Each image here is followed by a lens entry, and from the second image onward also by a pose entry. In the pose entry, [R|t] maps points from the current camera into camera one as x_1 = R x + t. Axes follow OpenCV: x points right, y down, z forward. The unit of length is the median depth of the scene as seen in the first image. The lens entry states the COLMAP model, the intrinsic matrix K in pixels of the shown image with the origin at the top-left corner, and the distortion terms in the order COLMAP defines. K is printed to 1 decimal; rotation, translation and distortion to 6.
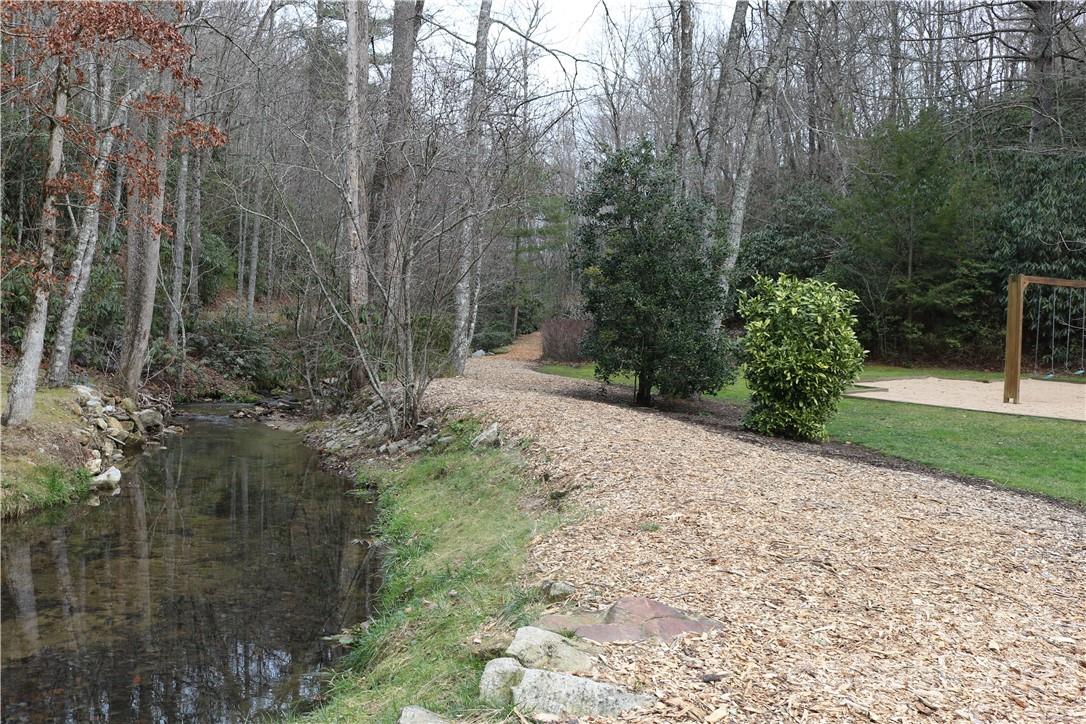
lens RADIAL K [[997.6, 0, 543.0], [0, 997.6, 362.0], [0, 0, 1]] dist [-0.147360, 0.139839]
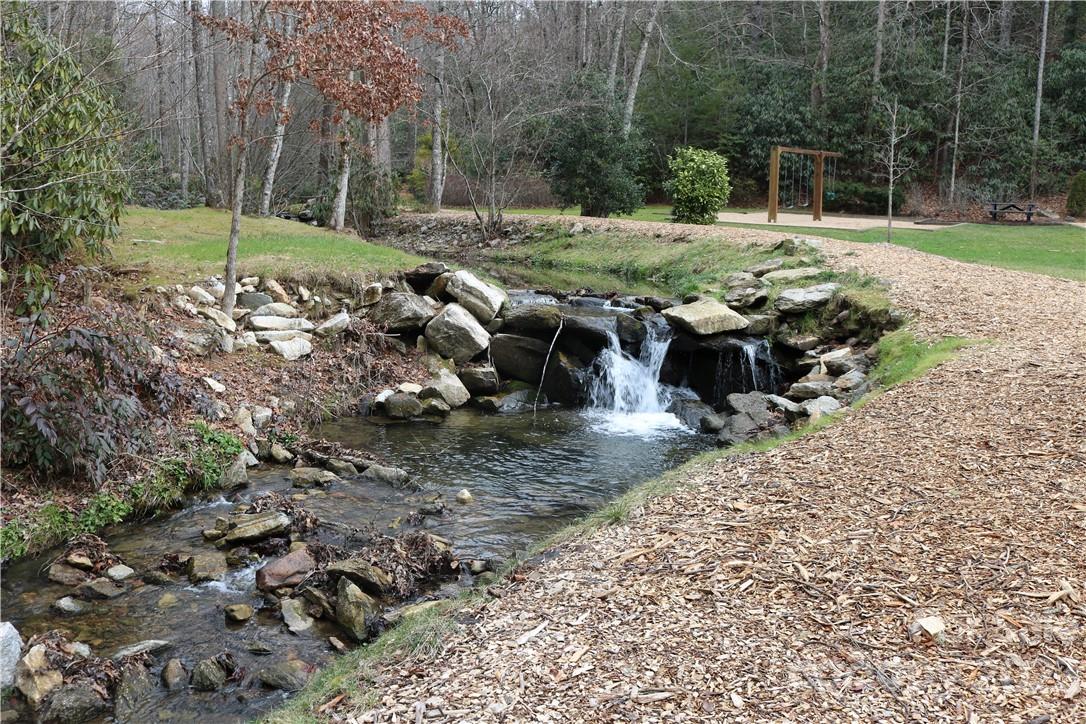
lens RADIAL K [[997.6, 0, 543.0], [0, 997.6, 362.0], [0, 0, 1]] dist [-0.147360, 0.139839]
pose [[0.946863, -0.064982, 0.315006, -0.357652], [0.021395, 0.989934, 0.139904, 0.026431], [-0.320926, -0.125730, 0.938722, -0.410138]]
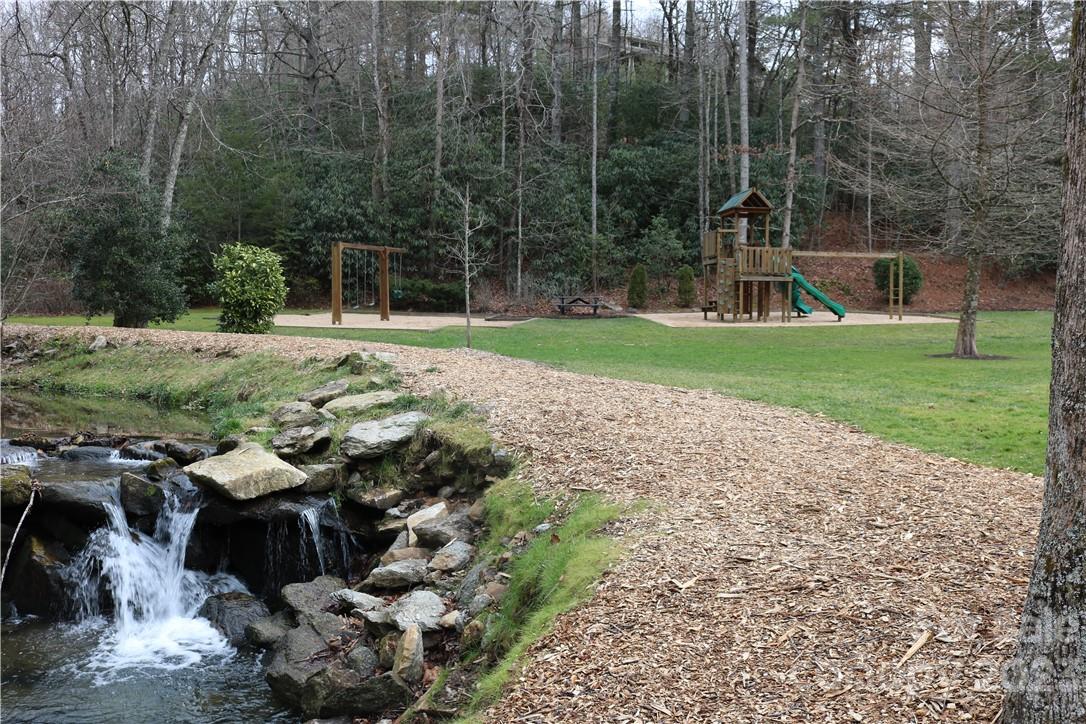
lens RADIAL K [[997.6, 0, 543.0], [0, 997.6, 362.0], [0, 0, 1]] dist [-0.147360, 0.139839]
pose [[0.727360, -0.068669, 0.682812, -0.288082], [0.040890, 0.997550, 0.056764, 0.020237], [-0.685037, -0.013367, 0.728386, -0.303573]]
